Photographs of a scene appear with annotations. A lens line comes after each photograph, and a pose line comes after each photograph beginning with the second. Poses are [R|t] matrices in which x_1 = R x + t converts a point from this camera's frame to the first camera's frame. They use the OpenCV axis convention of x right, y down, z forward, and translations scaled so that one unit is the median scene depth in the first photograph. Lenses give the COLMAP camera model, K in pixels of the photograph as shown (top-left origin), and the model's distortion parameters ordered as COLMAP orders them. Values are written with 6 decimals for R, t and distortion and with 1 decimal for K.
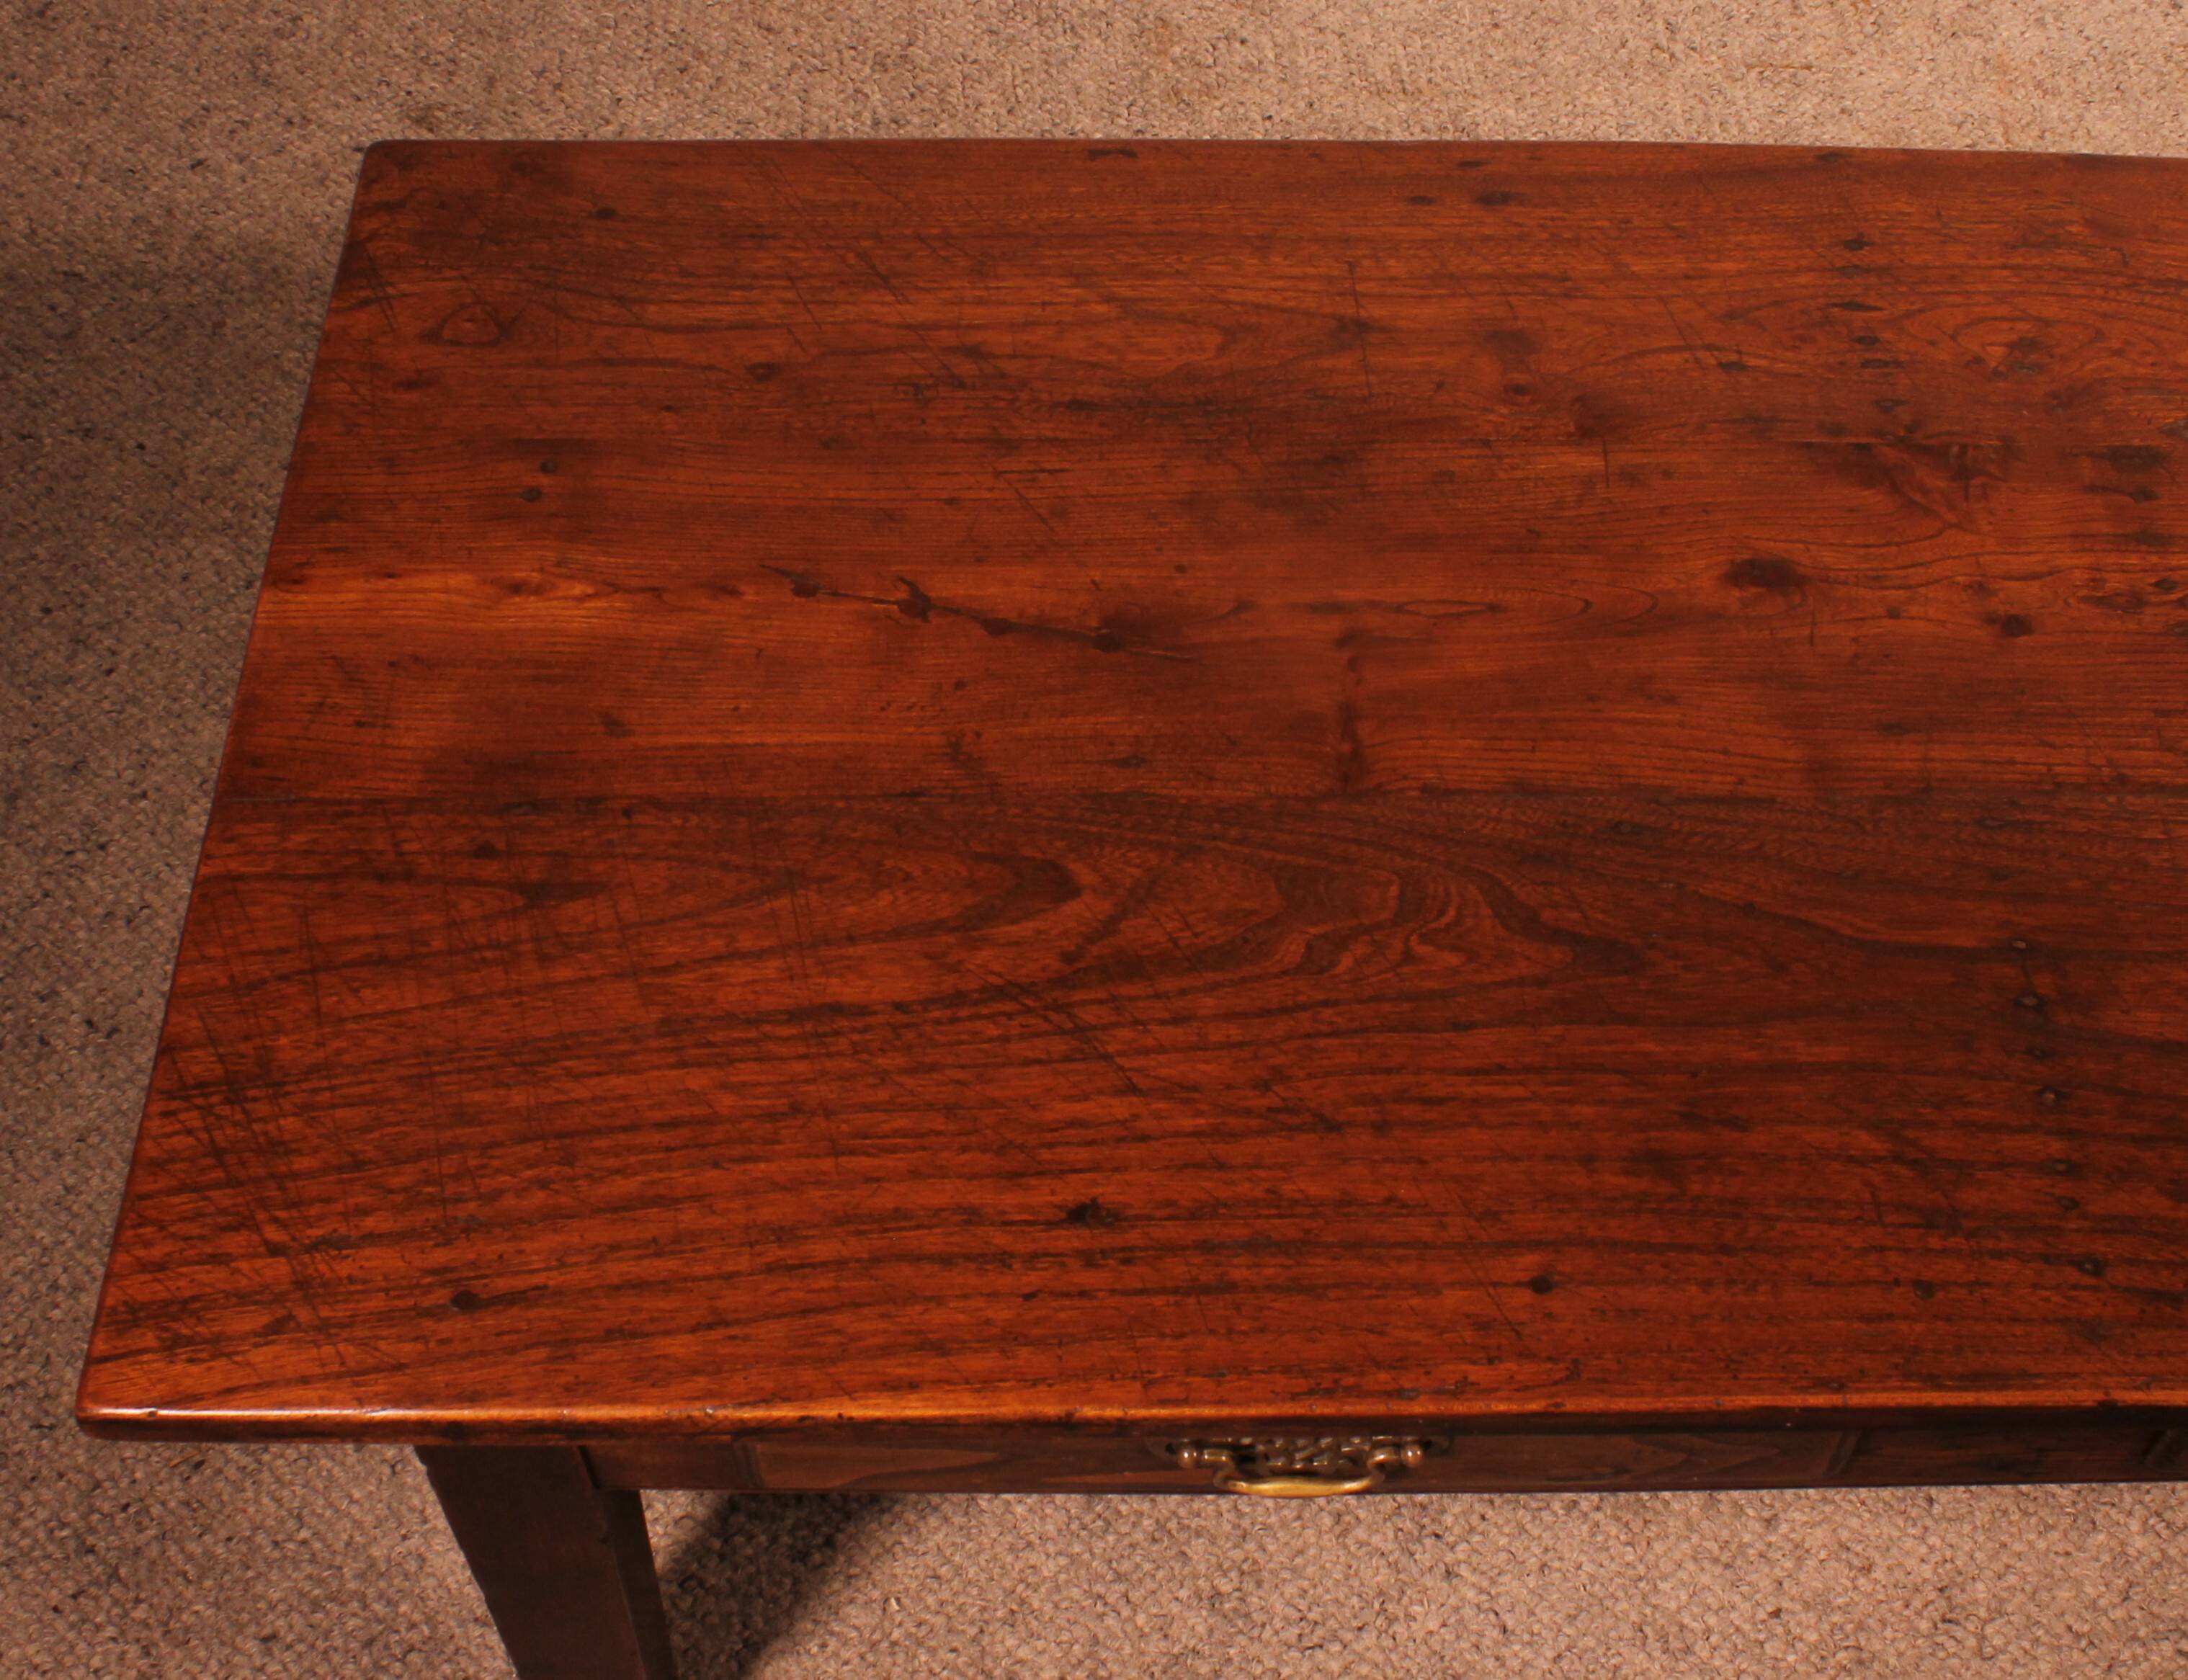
lens RADIAL K [[2954.4, 0, 1241.8], [0, 2954.4, 834.8], [0, 0, 1]] dist [-0.122334, 0.000000]
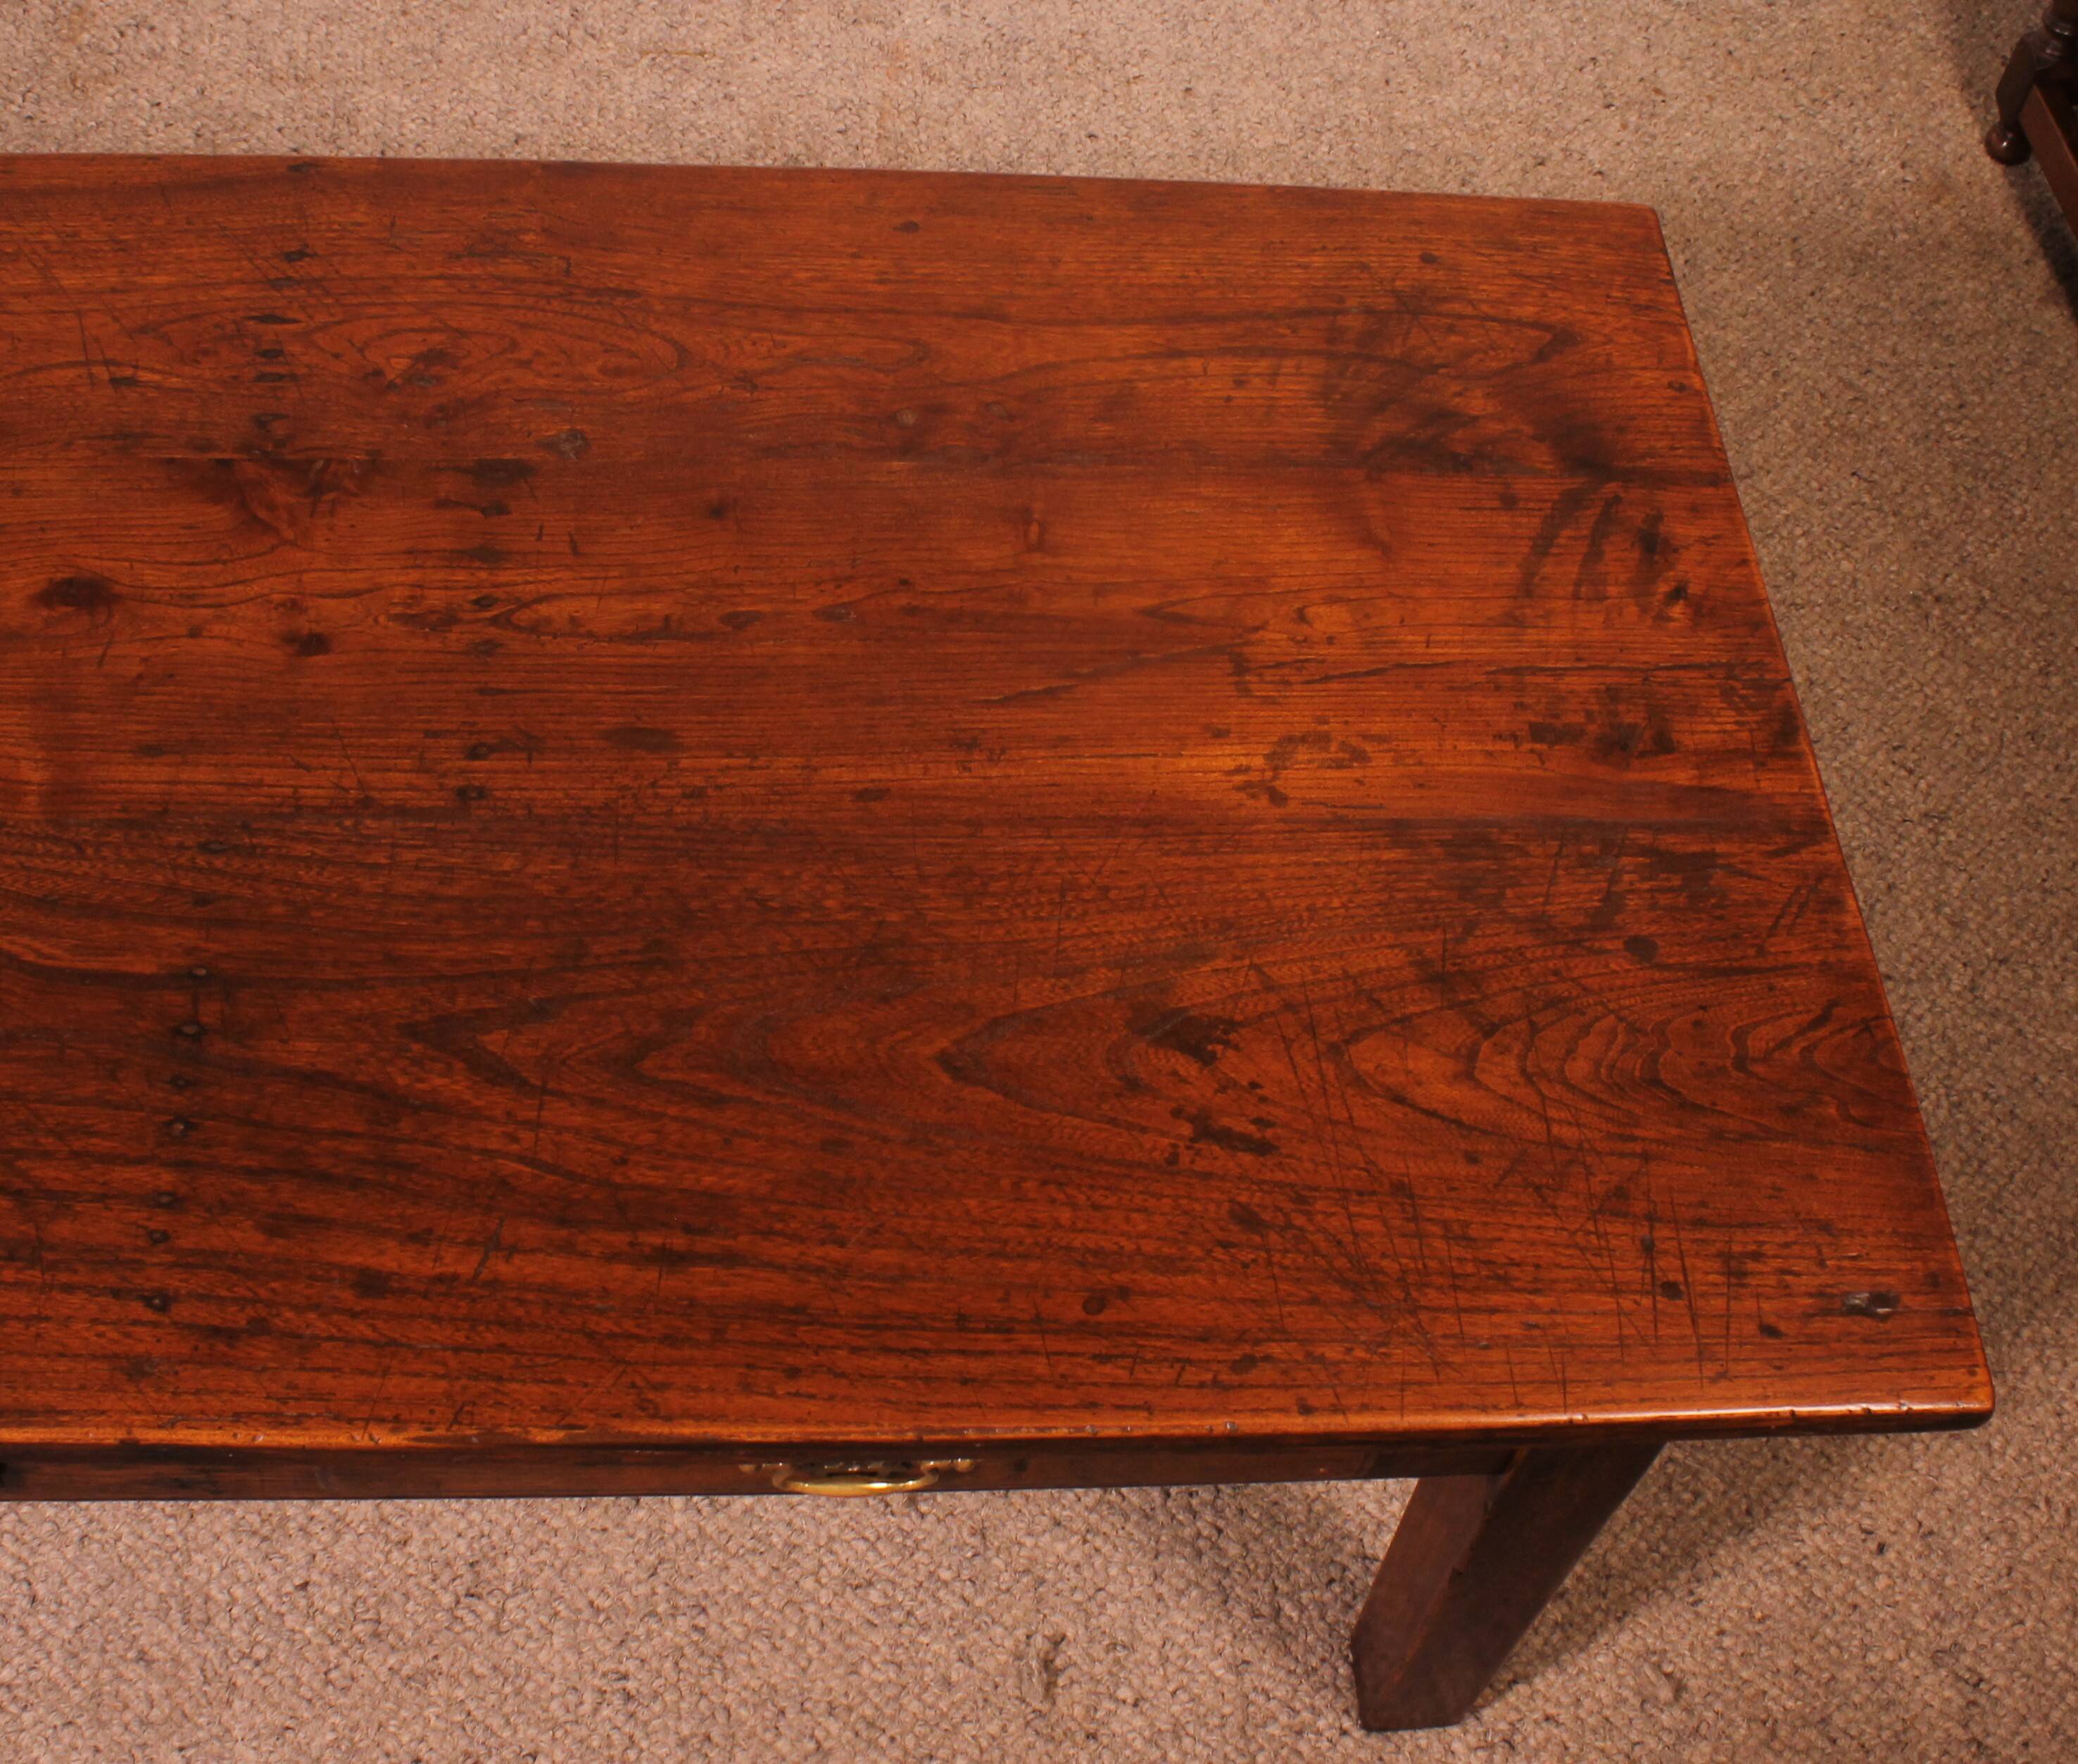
lens RADIAL K [[2772.6, 0, 968.8], [0, 2772.6, 833.2], [0, 0, 1]] dist [-0.144447, 0.000000]
pose [[0.997928, 0.004256, 0.064202, 0.429914], [-0.006406, 0.999424, 0.033327, -0.039645], [-0.064023, -0.033670, 0.997380, 0.040686]]
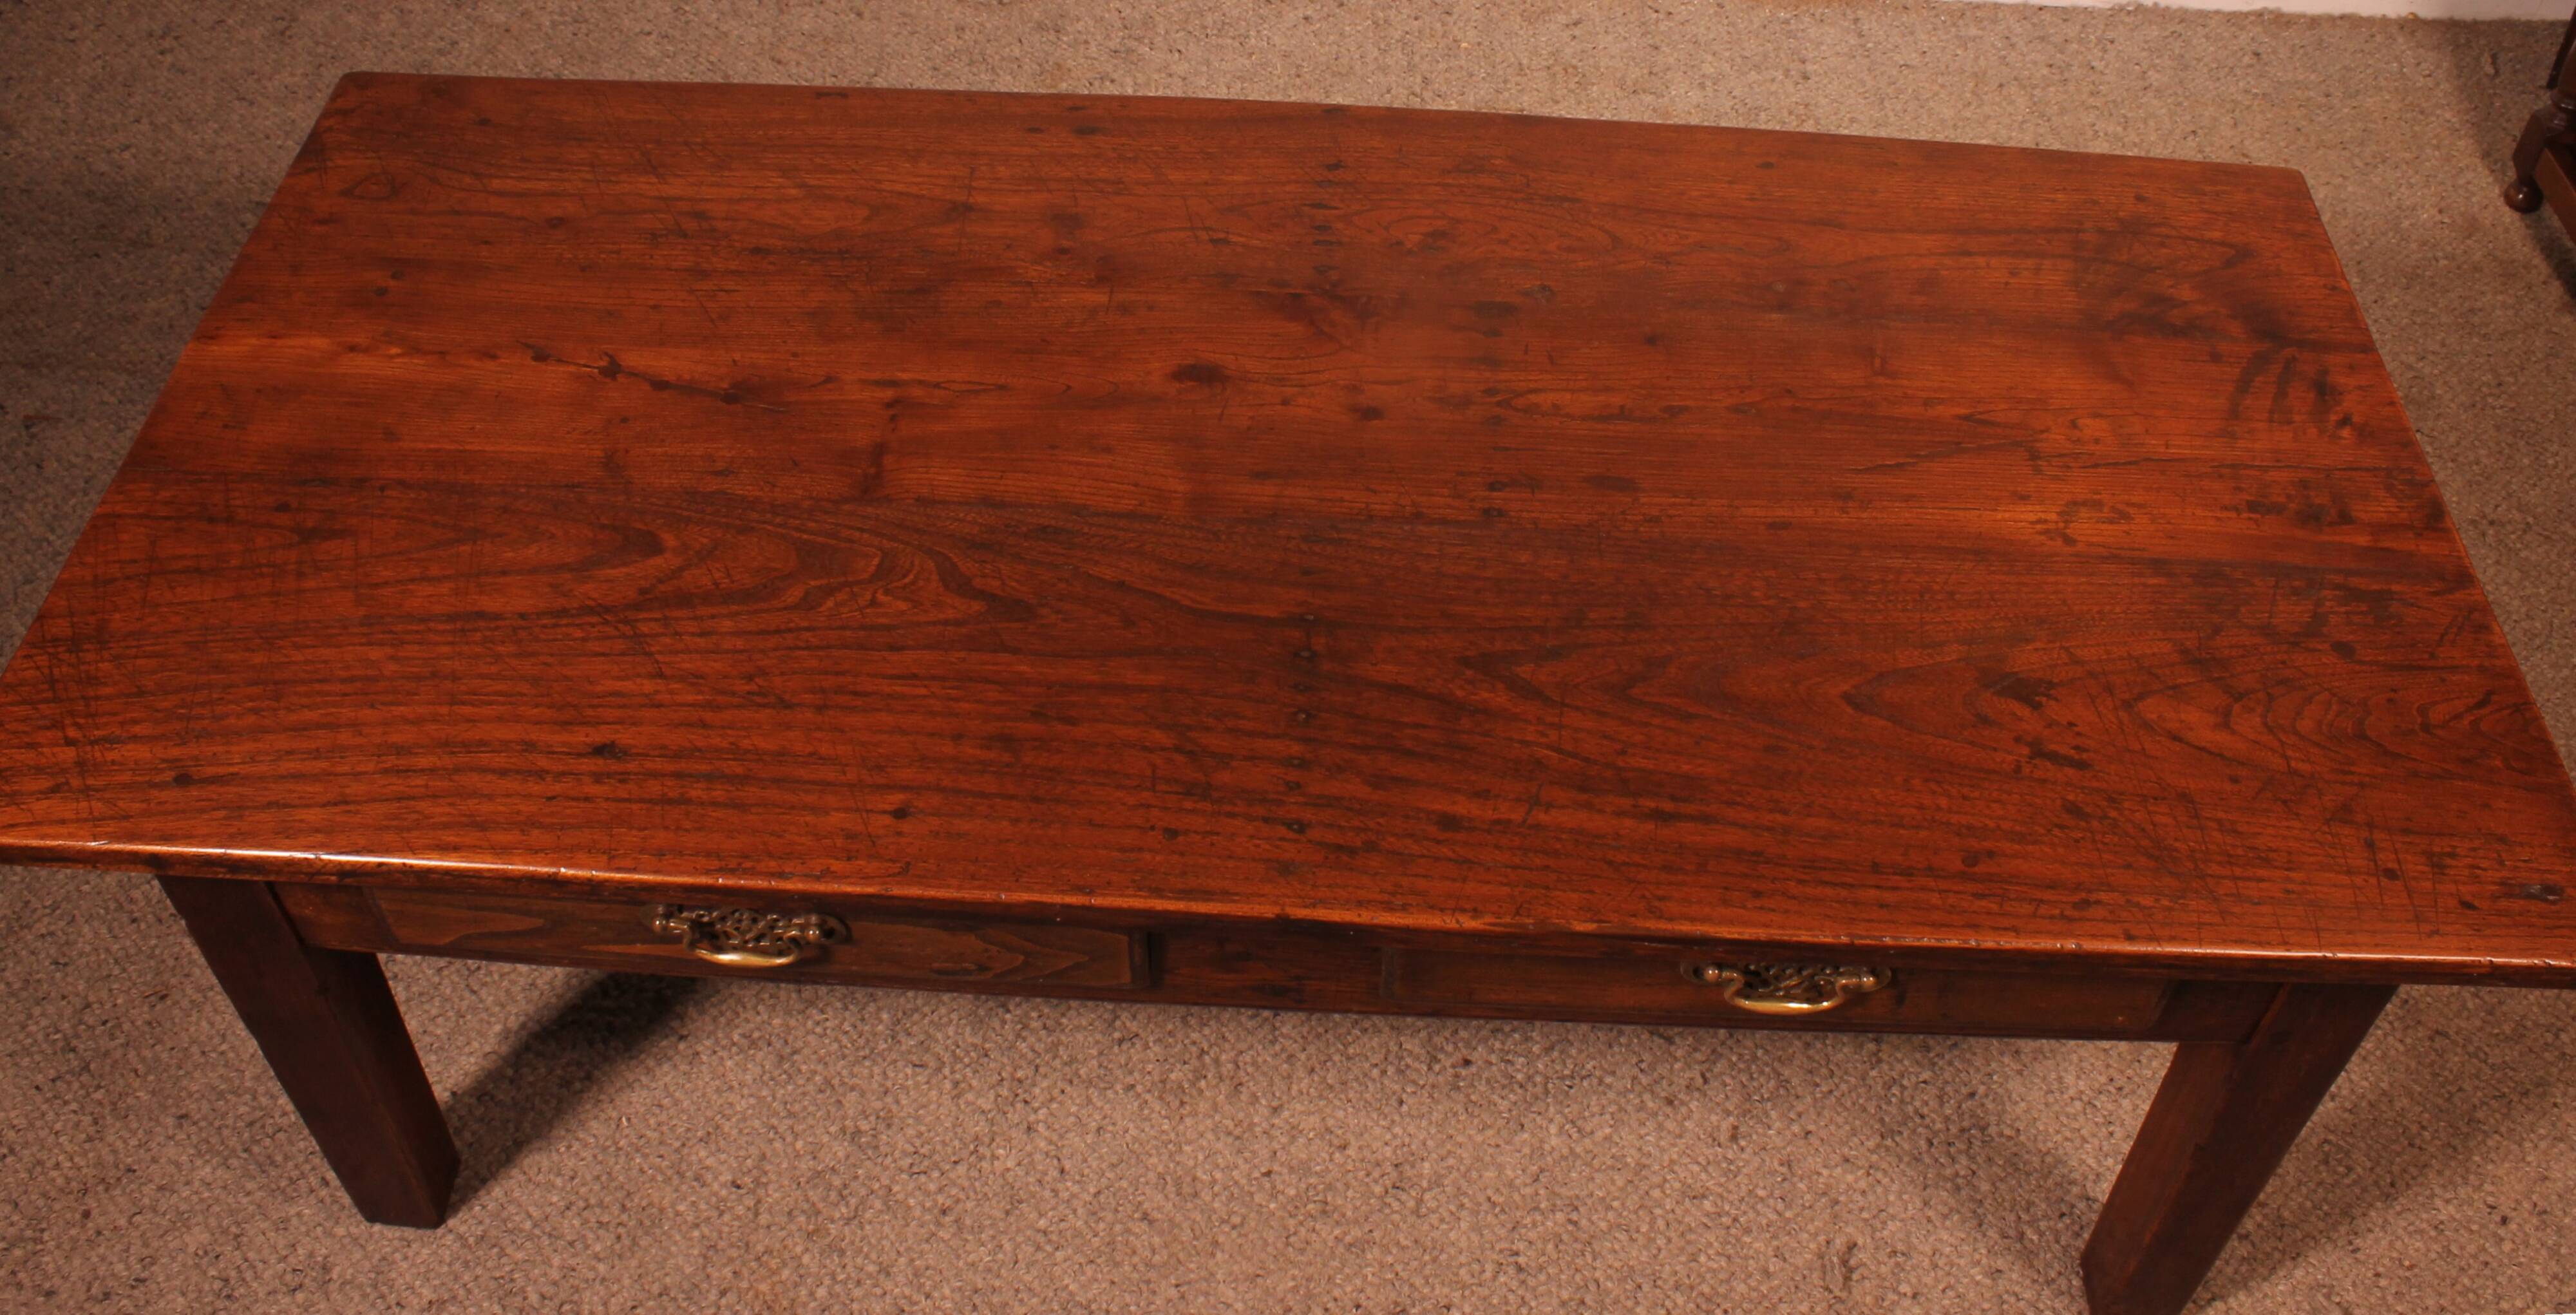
lens RADIAL K [[2320.2, 0, 1319.8], [0, 2320.2, 467.6], [0, 0, 1]] dist [-0.163983, 0.129665]
pose [[0.998254, 0.040876, -0.042651, 0.288824], [-0.046475, 0.989080, -0.139859, 0.111550], [0.036468, 0.141597, 0.989252, -0.100335]]
